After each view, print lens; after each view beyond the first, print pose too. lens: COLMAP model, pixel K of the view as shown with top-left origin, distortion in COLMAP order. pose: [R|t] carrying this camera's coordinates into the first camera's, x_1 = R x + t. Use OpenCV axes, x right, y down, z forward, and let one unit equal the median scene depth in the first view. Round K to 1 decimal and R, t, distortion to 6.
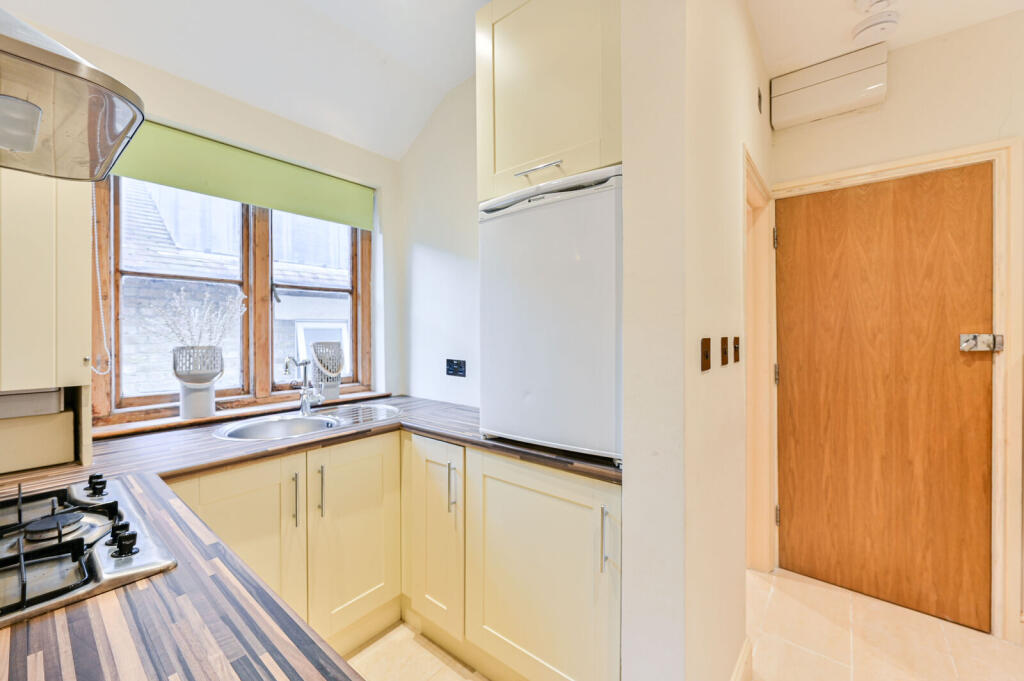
lens RADIAL K [[402.0, 0, 513.3], [0, 402.0, 334.4], [0, 0, 1]] dist [-0.000684, 0.000288]
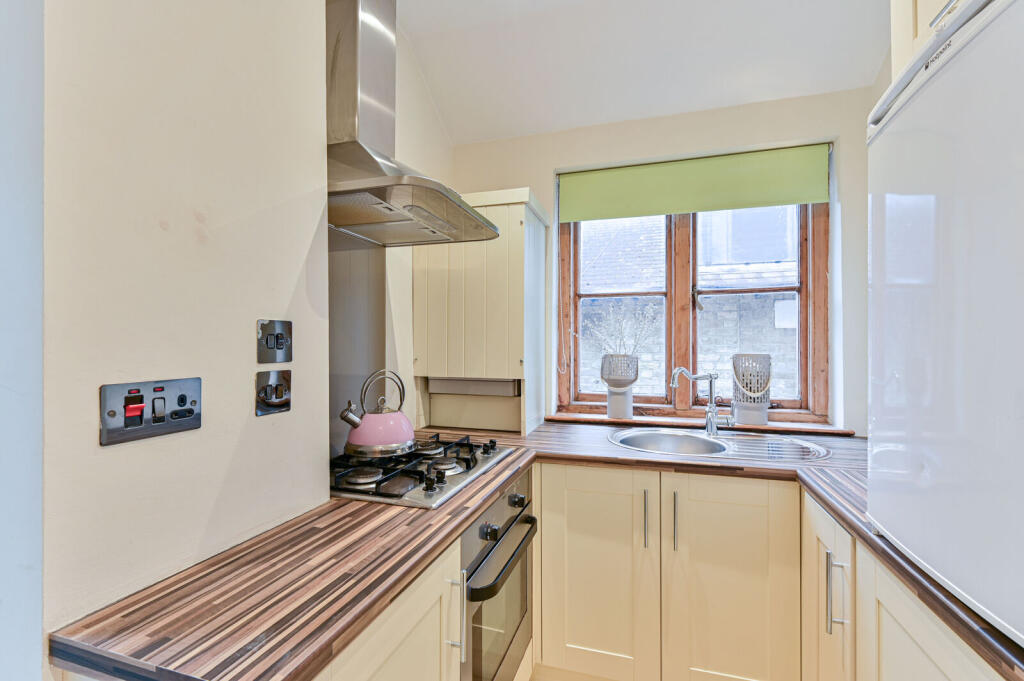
lens RADIAL K [[448.9, 0, 512.0], [0, 448.9, 340.5], [0, 0, 1]] dist [-0.000807, -0.000256]
pose [[0.369253, -0.004977, -0.929316, 0.234718], [-0.006831, 0.999944, -0.008069, 0.001829], [0.929304, 0.009328, 0.369198, 0.226150]]
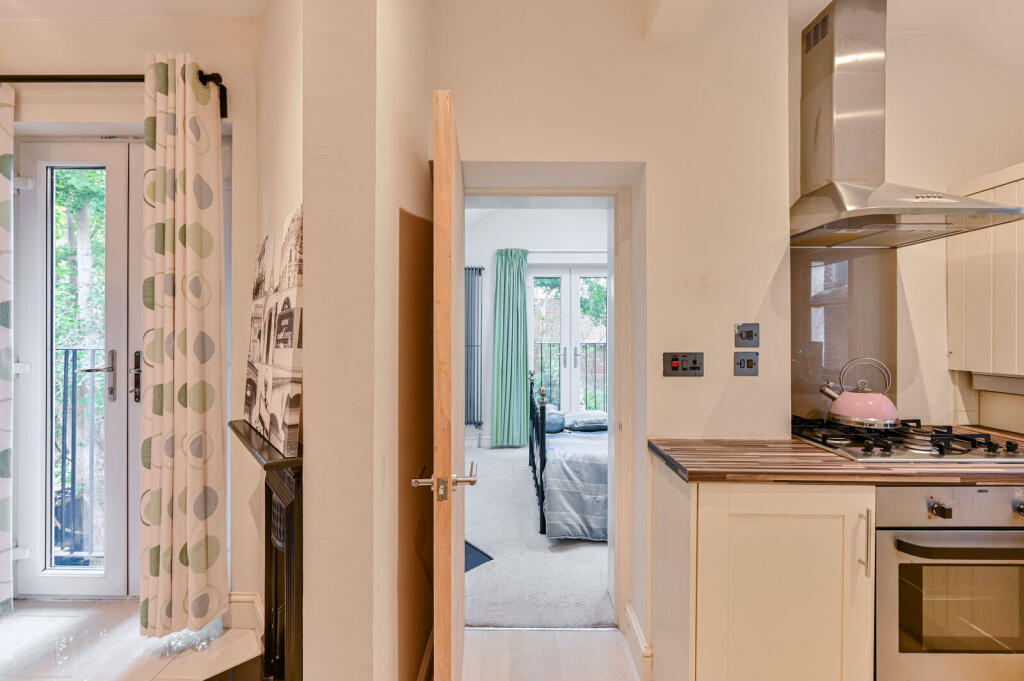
lens RADIAL K [[402.0, 0, 513.3], [0, 402.0, 334.4], [0, 0, 1]] dist [-0.000684, 0.000288]
pose [[-0.782342, -0.000643, -0.622848, 0.511615], [-0.003295, 0.999990, 0.003107, -0.001690], [0.622840, 0.004483, -0.782336, 0.485309]]
